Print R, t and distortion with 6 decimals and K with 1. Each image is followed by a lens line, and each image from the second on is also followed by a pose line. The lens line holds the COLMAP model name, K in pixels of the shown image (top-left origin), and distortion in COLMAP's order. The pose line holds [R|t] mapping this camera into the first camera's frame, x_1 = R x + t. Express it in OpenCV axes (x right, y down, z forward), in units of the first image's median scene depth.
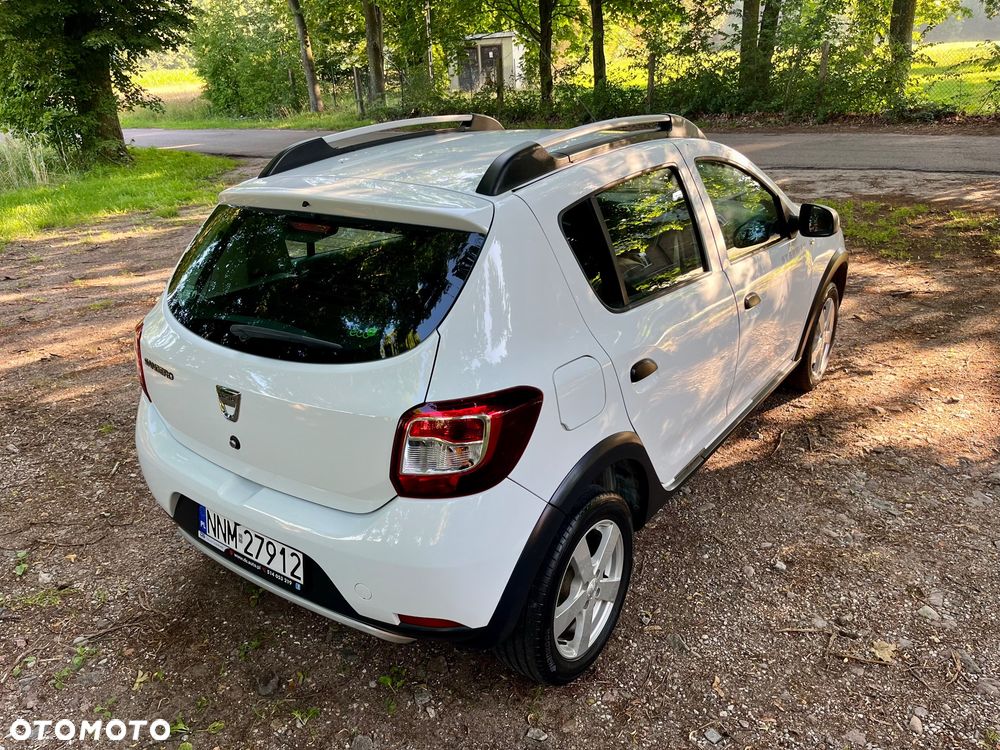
lens RADIAL K [[758.8, 0, 495.5], [0, 758.8, 384.2], [0, 0, 1]] dist [0.083185, -0.128148]
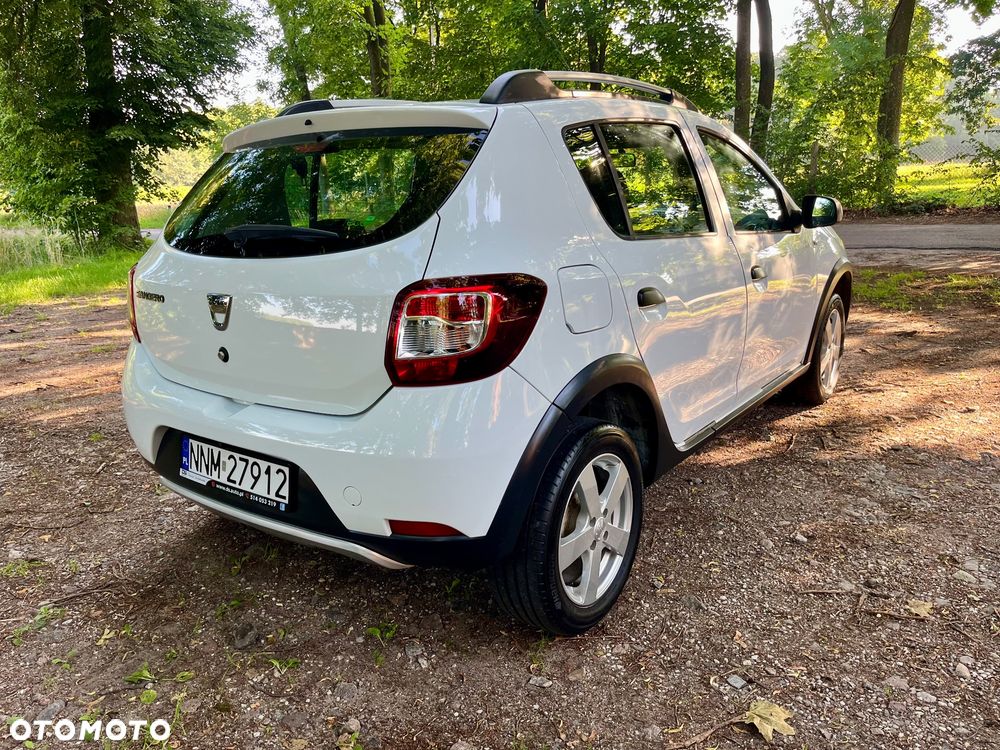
lens RADIAL K [[758.8, 0, 495.5], [0, 758.8, 384.2], [0, 0, 1]] dist [0.083185, -0.128148]
pose [[0.999968, 0.006968, -0.003998, 0.002248], [-0.007468, 0.989669, -0.143180, 0.209817], [0.002959, 0.143205, 0.989689, 0.053404]]
